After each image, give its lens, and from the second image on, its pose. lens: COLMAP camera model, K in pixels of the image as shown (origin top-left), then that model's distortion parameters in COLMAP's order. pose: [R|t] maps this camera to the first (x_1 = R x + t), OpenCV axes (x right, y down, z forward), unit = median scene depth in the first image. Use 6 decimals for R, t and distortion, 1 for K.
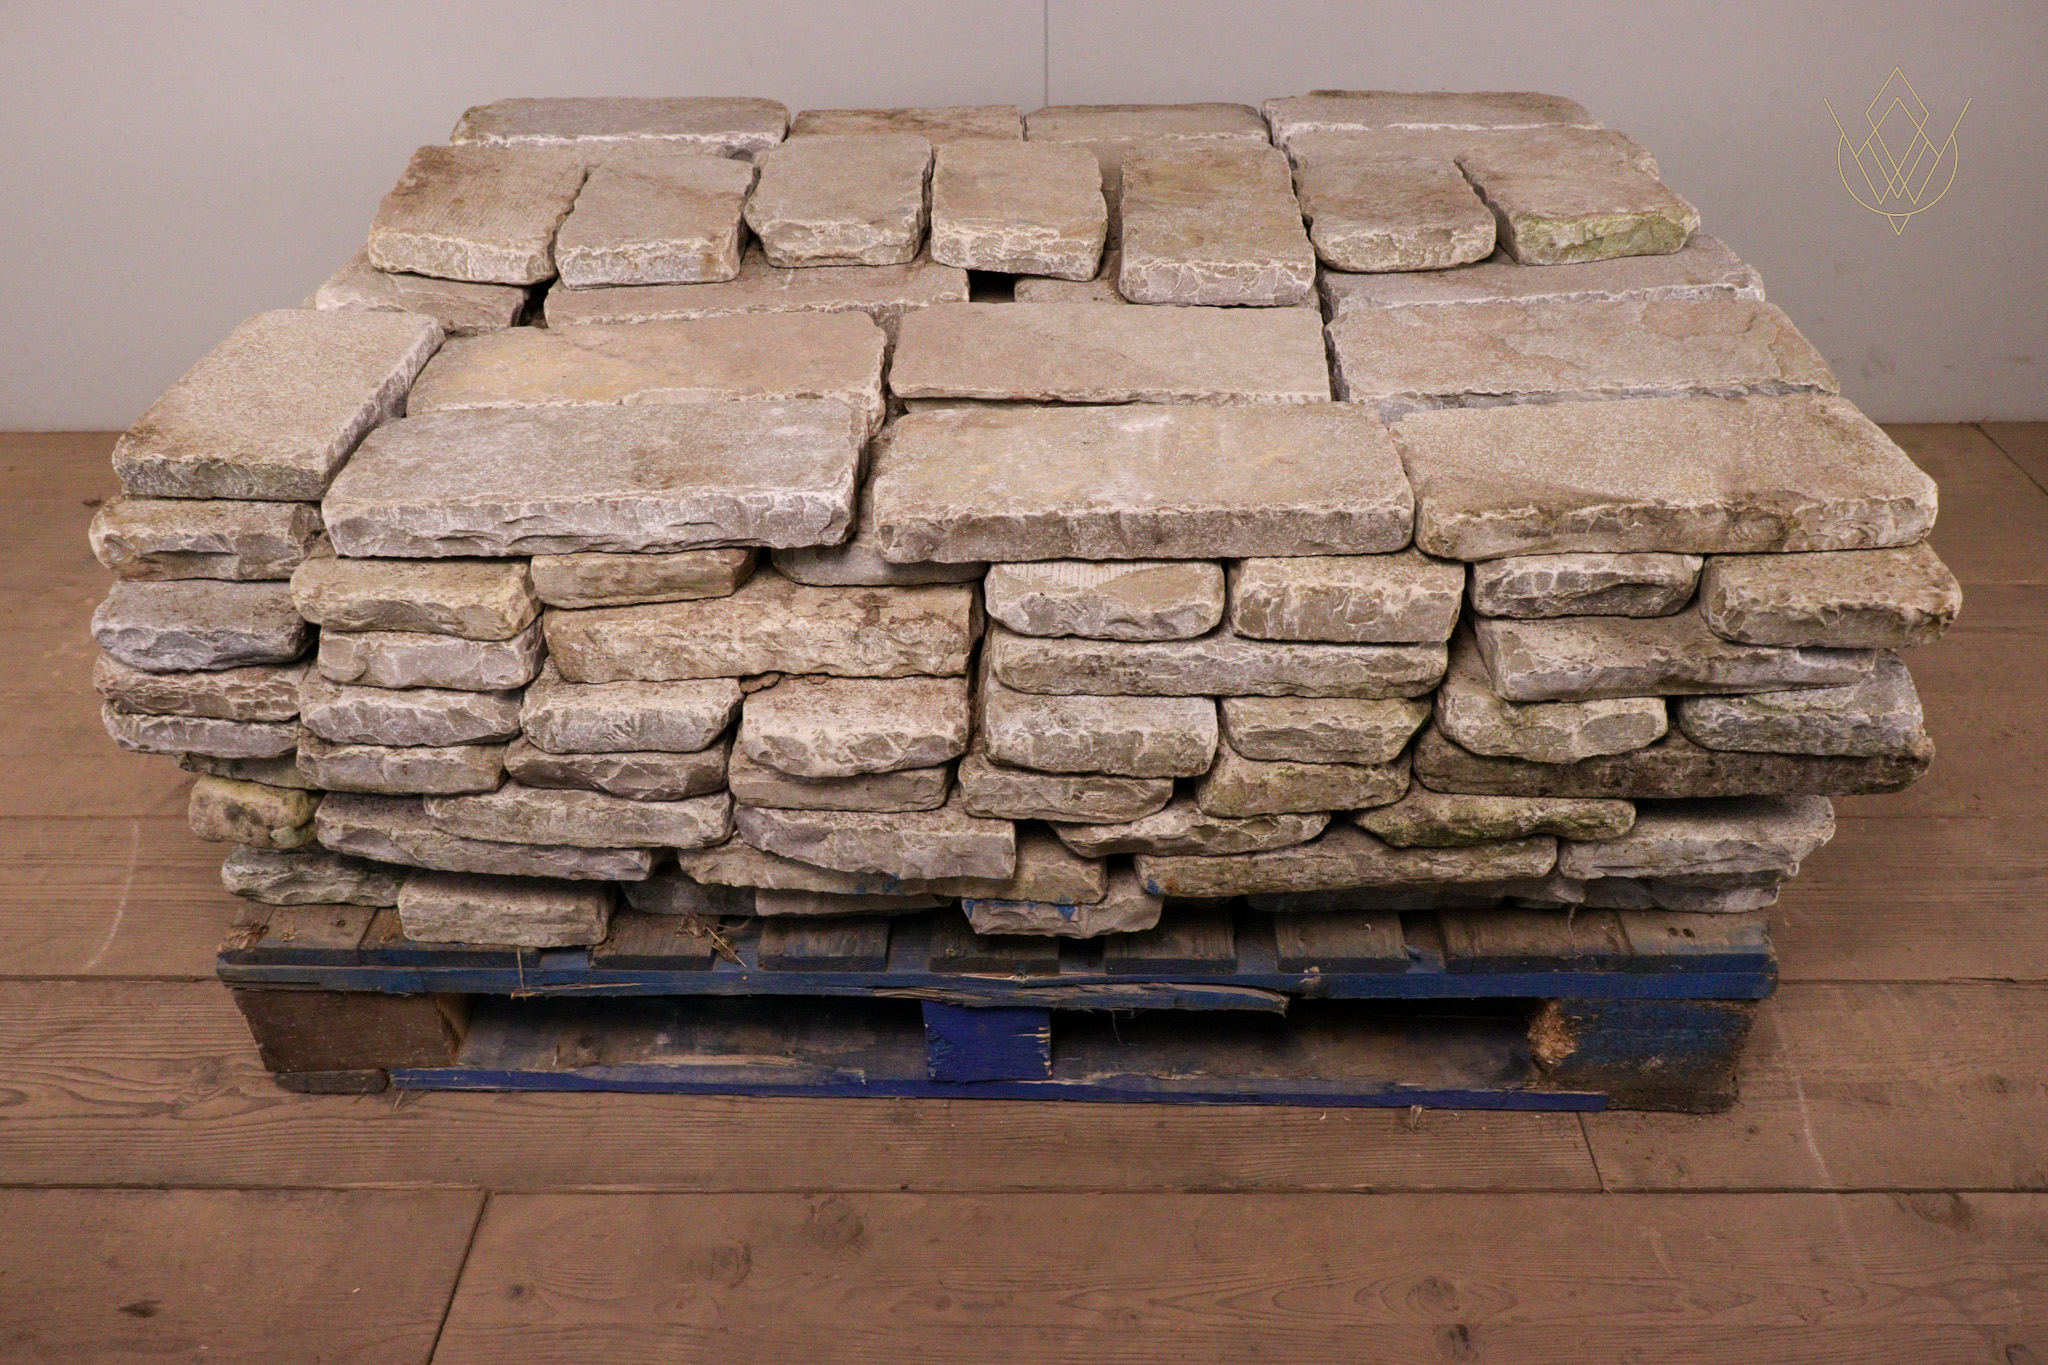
lens RADIAL K [[1647.5, 0, 1023.6], [0, 1647.5, 689.1], [0, 0, 1]] dist [-0.007752, 0.007504]
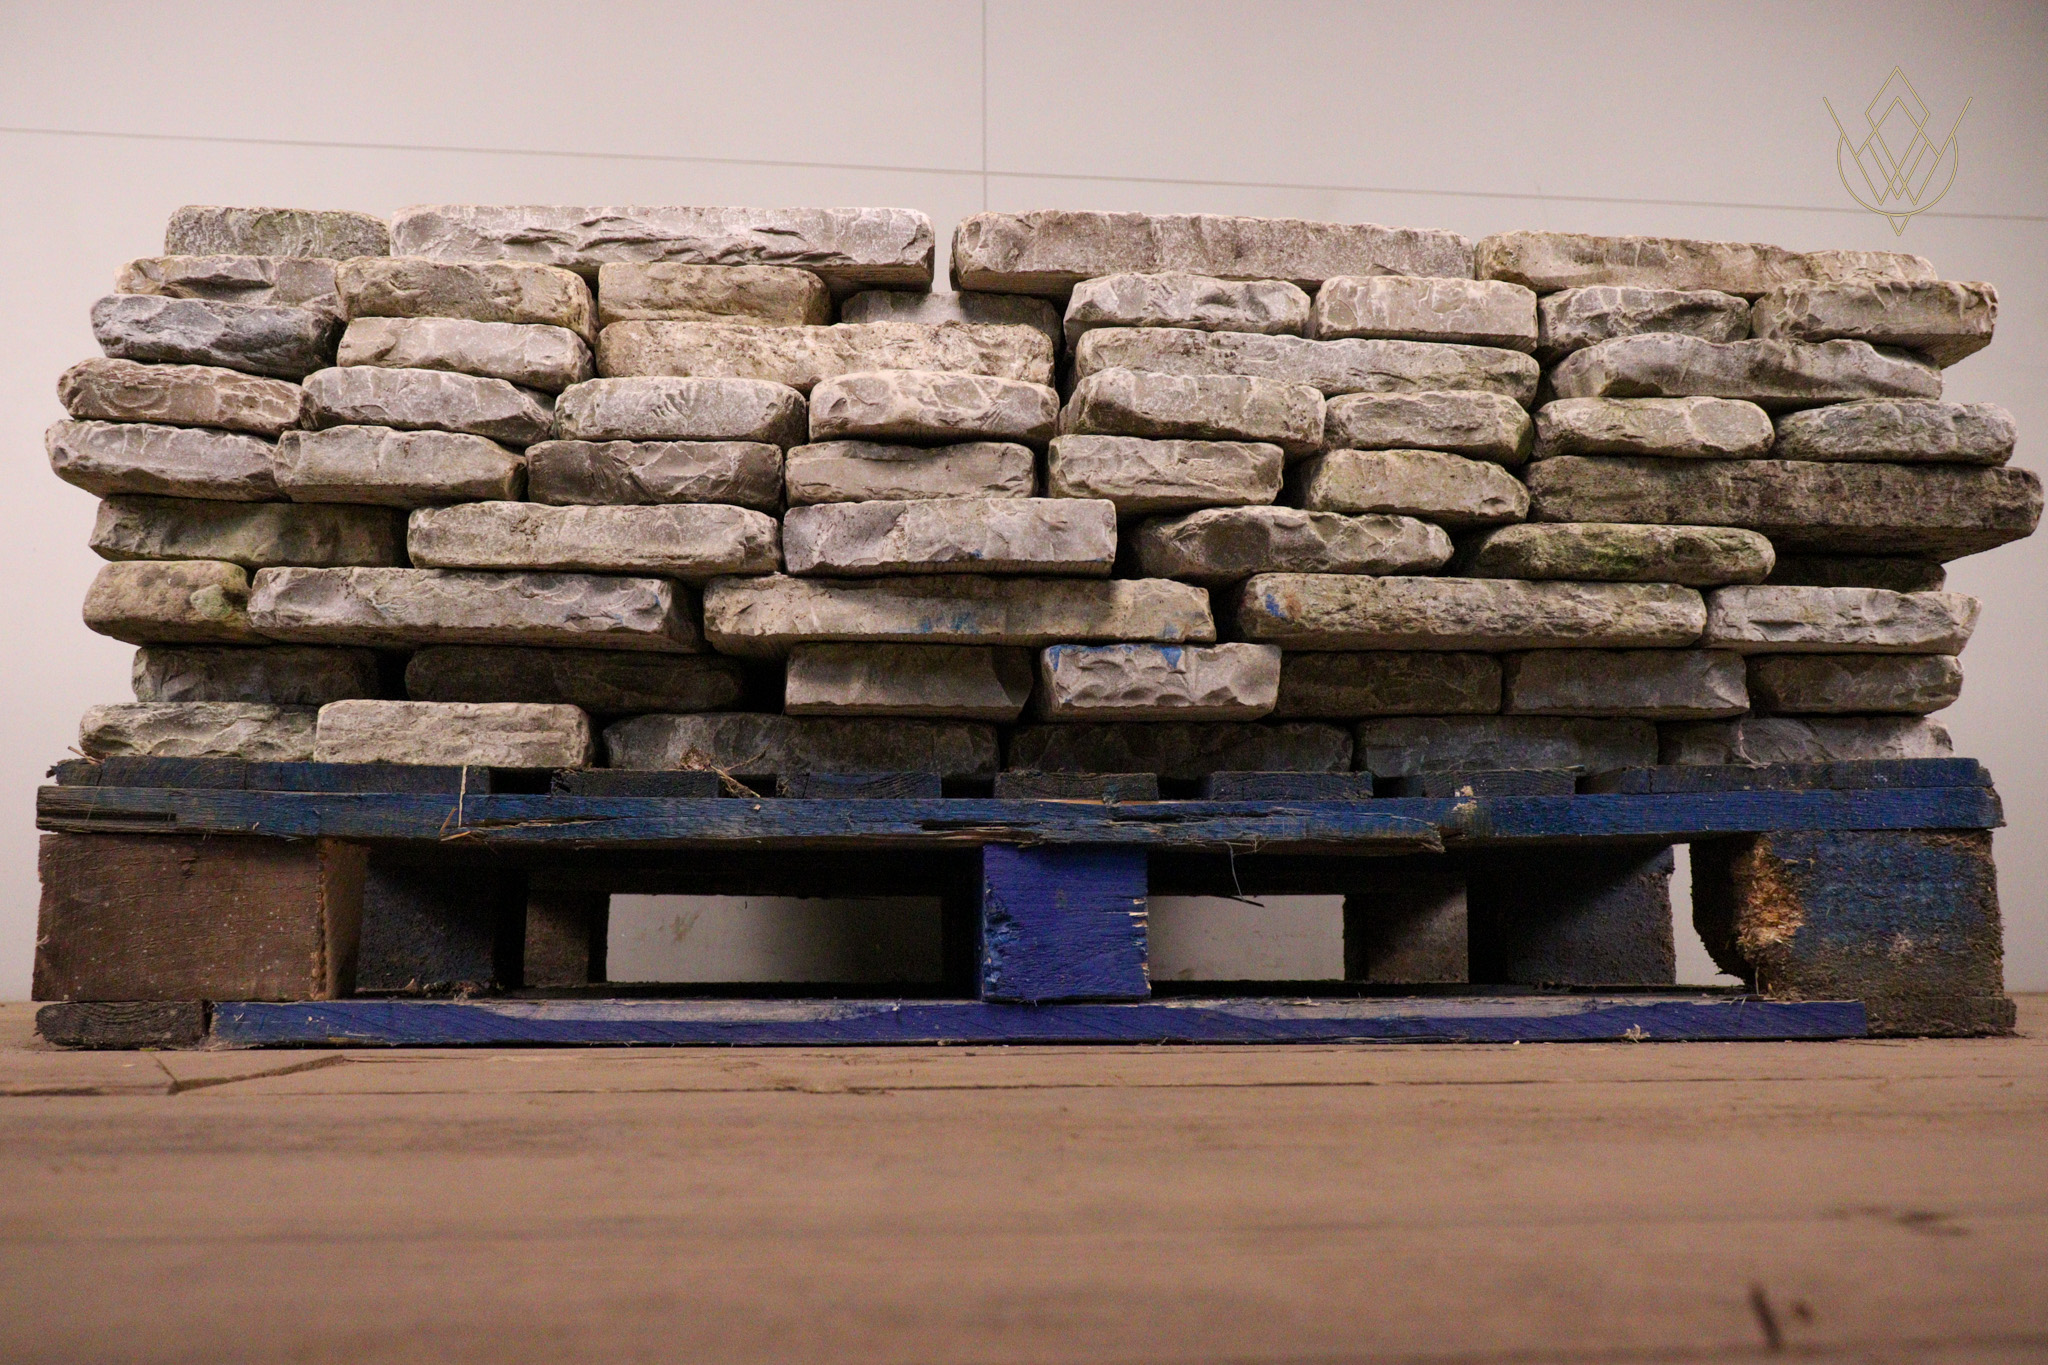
lens RADIAL K [[1647.5, 0, 1025.2], [0, 1647.5, 688.2], [0, 0, 1]] dist [-0.007752, 0.007504]
pose [[0.993870, 0.025320, 0.107613, -0.136083], [0.056733, 0.718649, -0.693055, 0.716418], [-0.094884, 0.694912, 0.712807, 0.419150]]
